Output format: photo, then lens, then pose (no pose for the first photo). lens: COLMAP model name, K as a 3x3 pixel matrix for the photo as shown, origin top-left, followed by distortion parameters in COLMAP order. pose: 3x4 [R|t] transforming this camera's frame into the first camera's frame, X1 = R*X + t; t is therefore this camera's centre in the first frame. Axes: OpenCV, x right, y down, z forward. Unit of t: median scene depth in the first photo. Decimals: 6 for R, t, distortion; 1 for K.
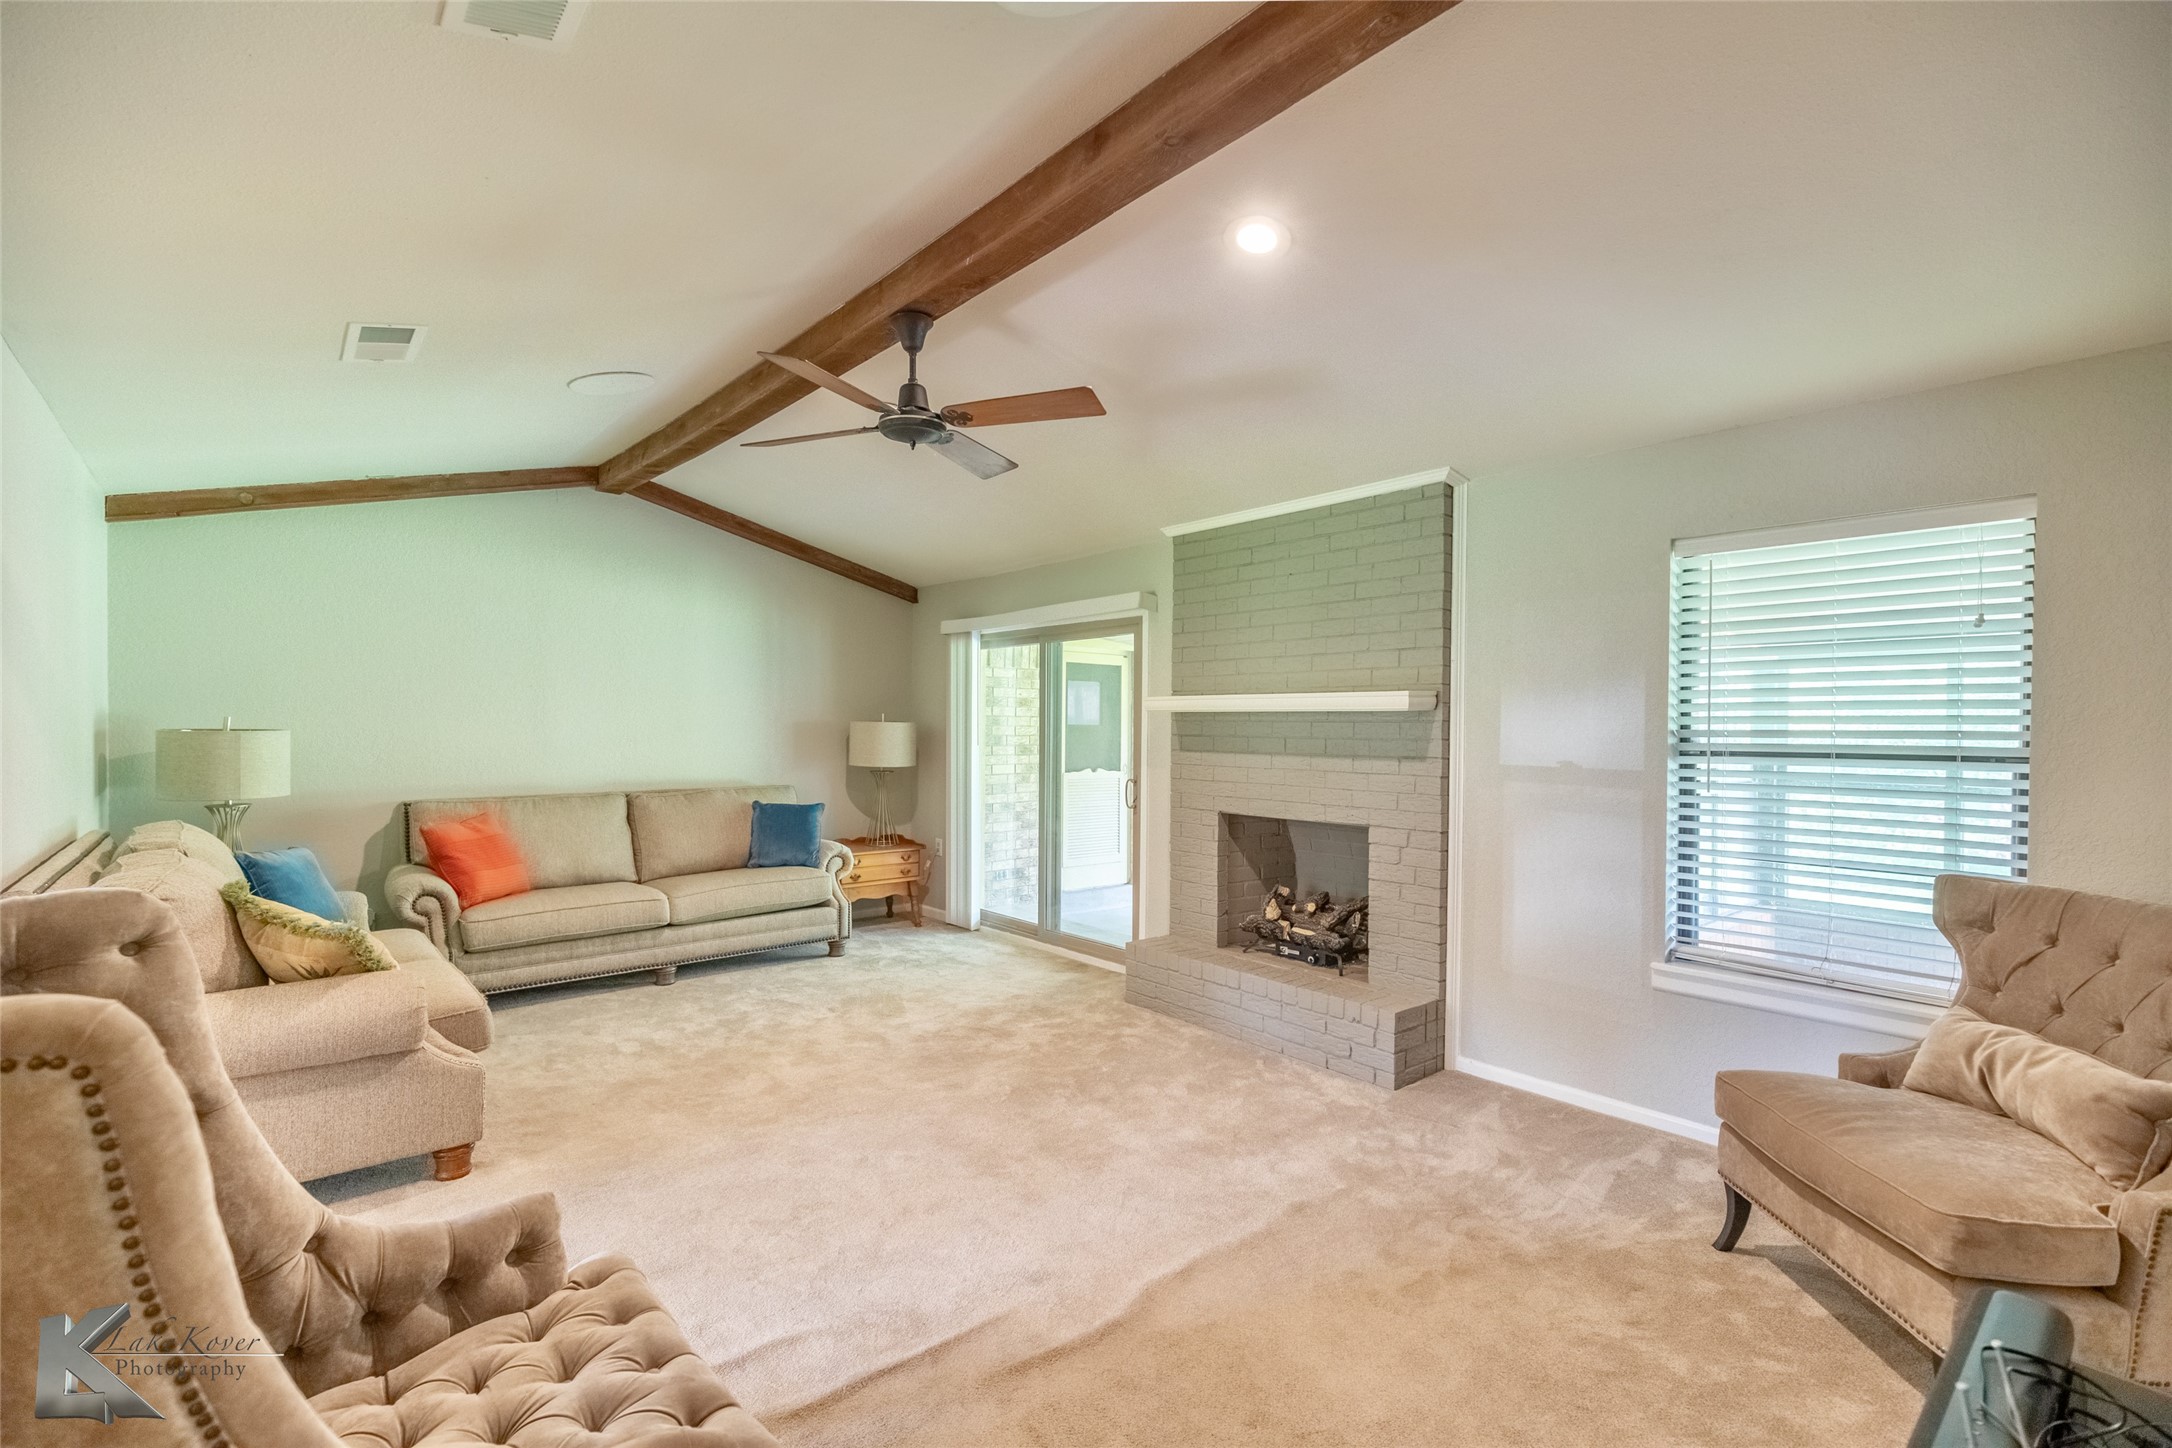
lens RADIAL K [[1002.1, 0, 1040.9], [0, 1002.1, 756.5], [0, 0, 1]] dist [0.002611, -0.000273]
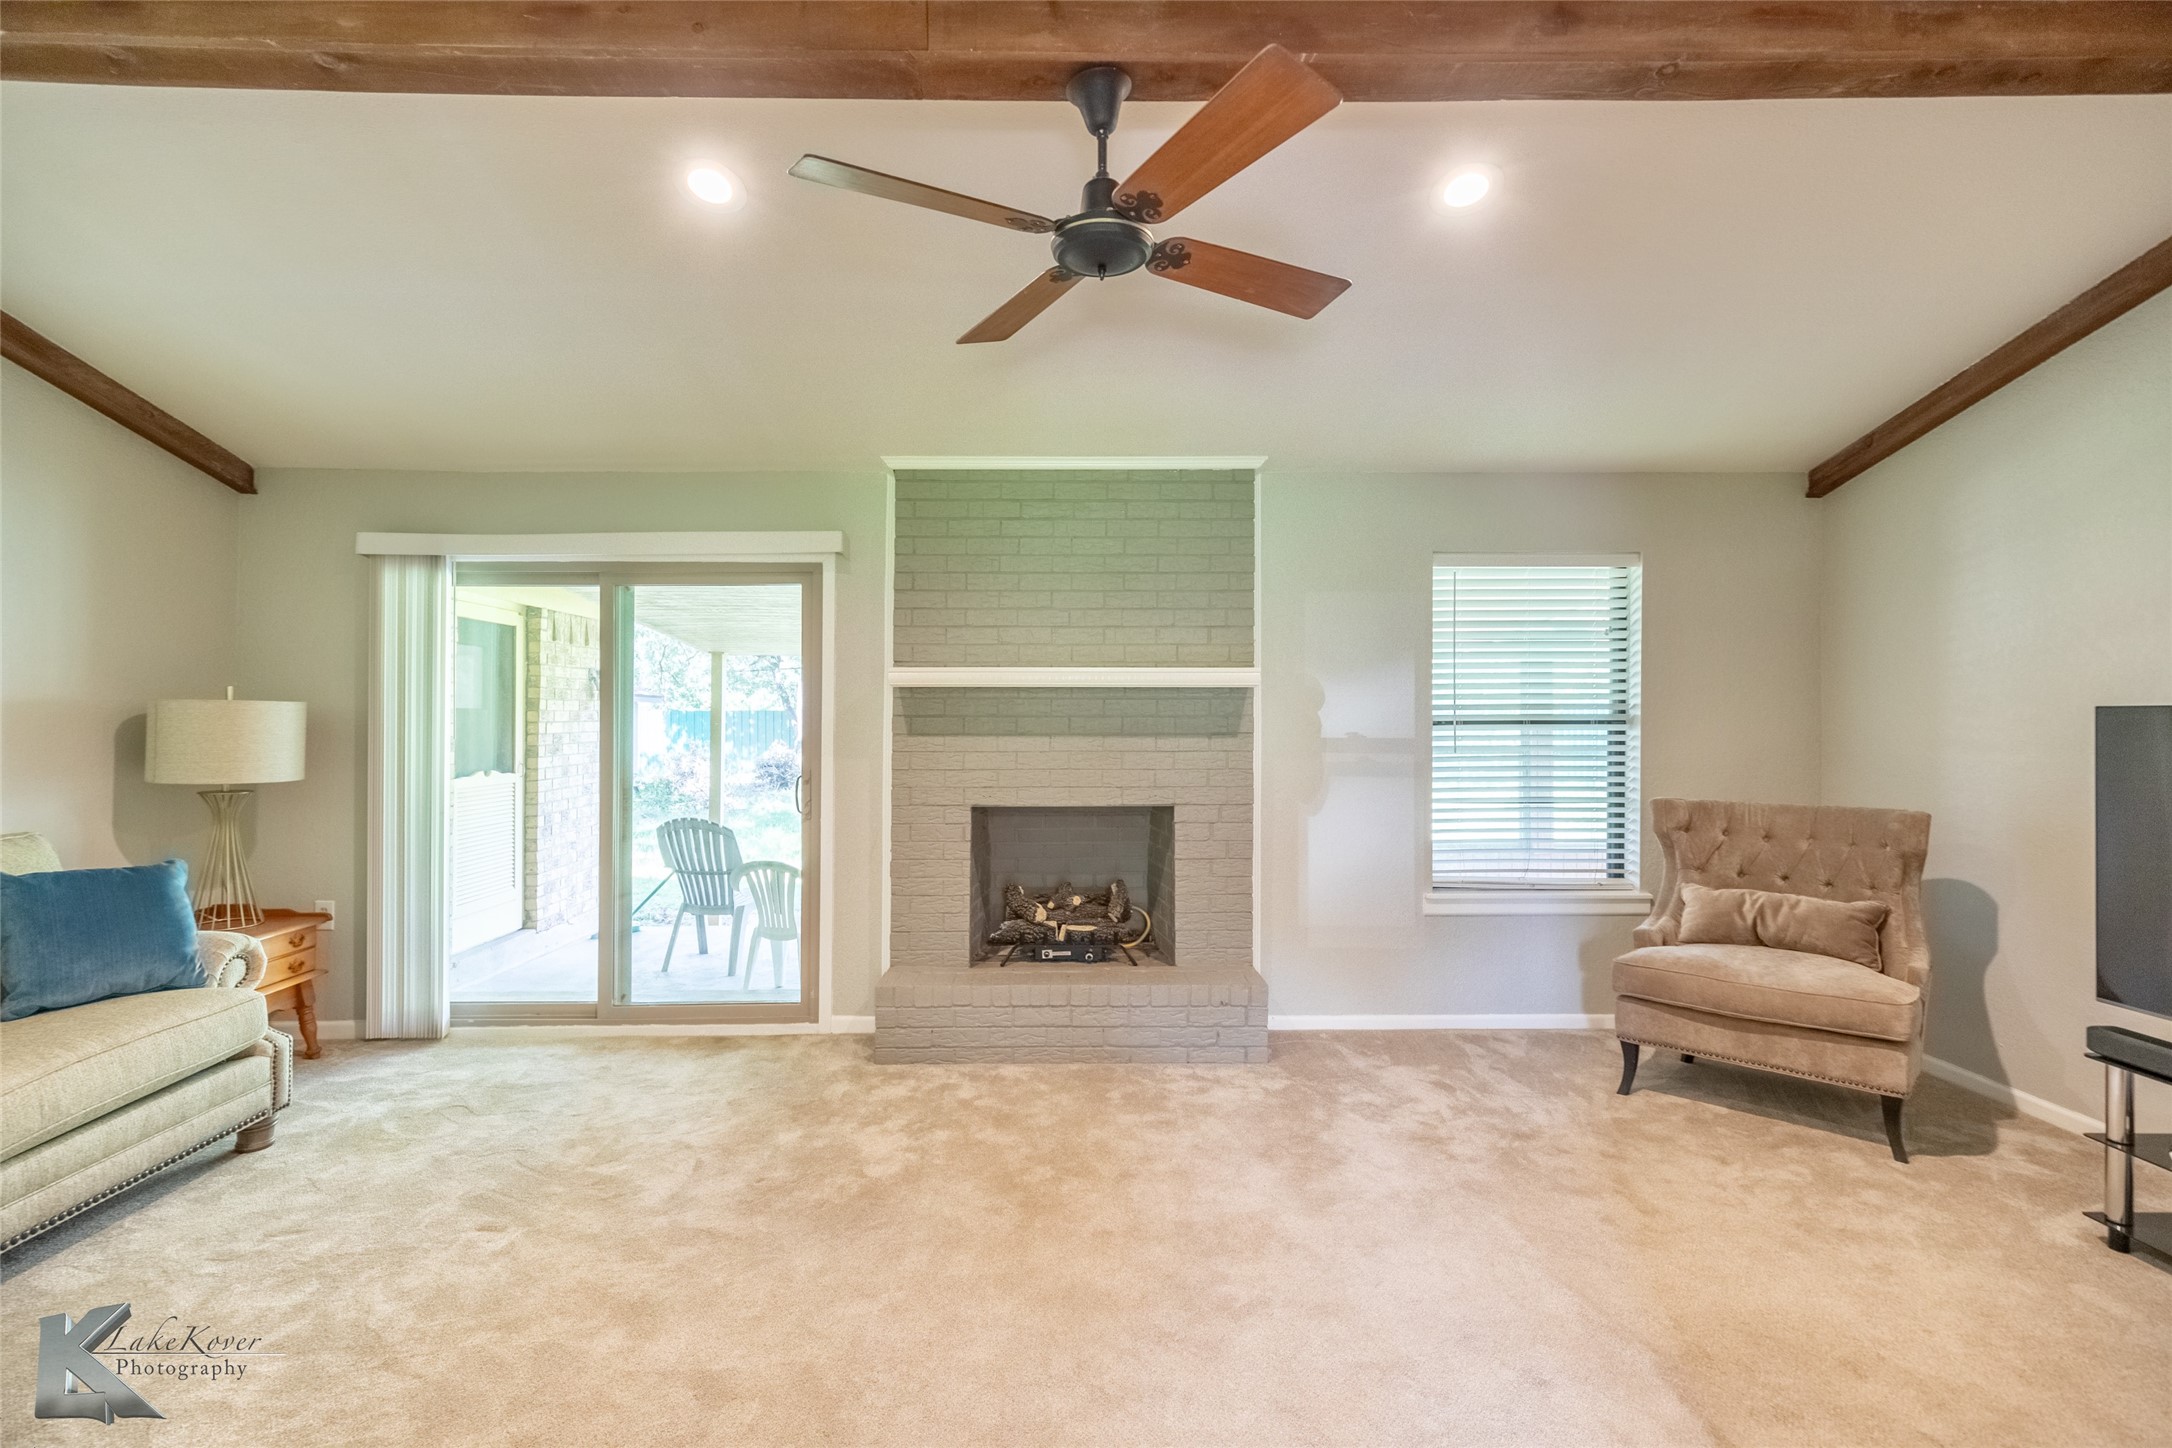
lens RADIAL K [[1028.5, 0, 1086.0], [0, 1028.5, 724.0], [0, 0, 1]] dist [0.005574, -0.000352]
pose [[0.605009, -0.016022, 0.796058, -0.476963], [0.031308, 0.999503, -0.003677, -0.008167], [-0.795603, 0.027147, 0.605210, 0.419776]]
